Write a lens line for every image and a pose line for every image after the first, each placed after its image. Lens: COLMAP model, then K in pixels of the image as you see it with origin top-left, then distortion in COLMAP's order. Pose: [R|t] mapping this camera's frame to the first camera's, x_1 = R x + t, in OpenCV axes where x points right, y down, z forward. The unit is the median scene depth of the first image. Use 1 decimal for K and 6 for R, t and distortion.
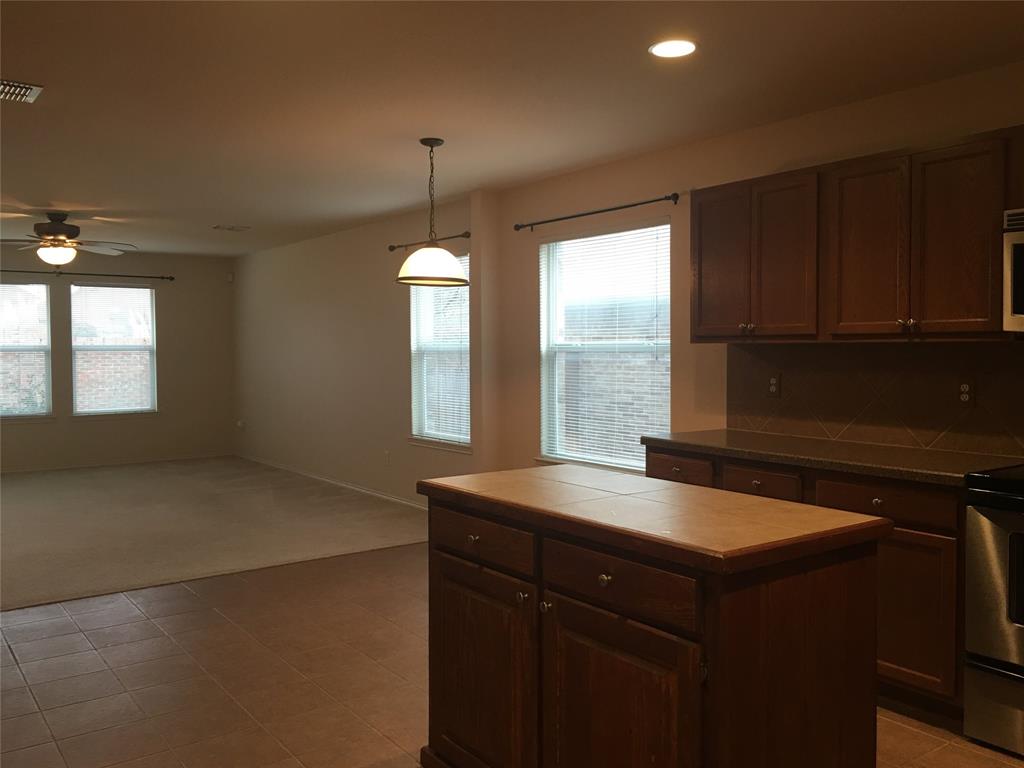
lens RADIAL K [[865.3, 0, 511.1], [0, 865.3, 372.1], [0, 0, 1]] dist [0.078591, -0.090410]
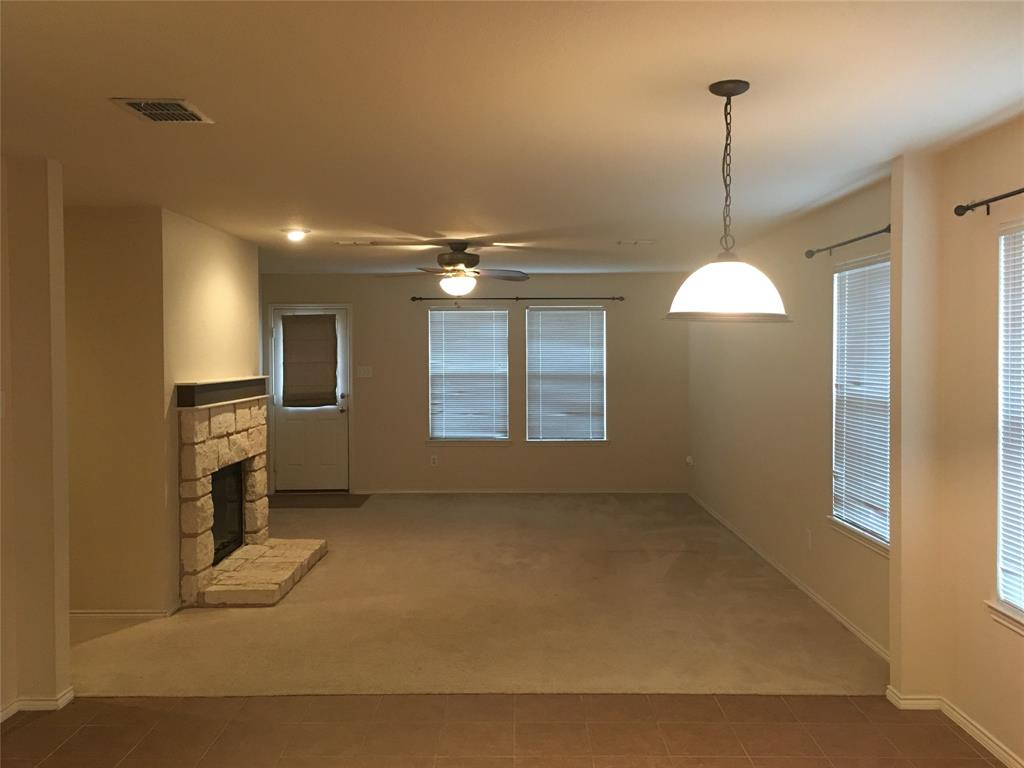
lens RADIAL K [[865.3, 0, 512.4], [0, 865.3, 371.2], [0, 0, 1]] dist [0.078591, -0.090410]
pose [[0.803399, 0.015762, -0.595232, 0.162719], [-0.018614, 0.999826, 0.001351, -0.068771], [0.595149, 0.009994, 0.803553, 0.448578]]
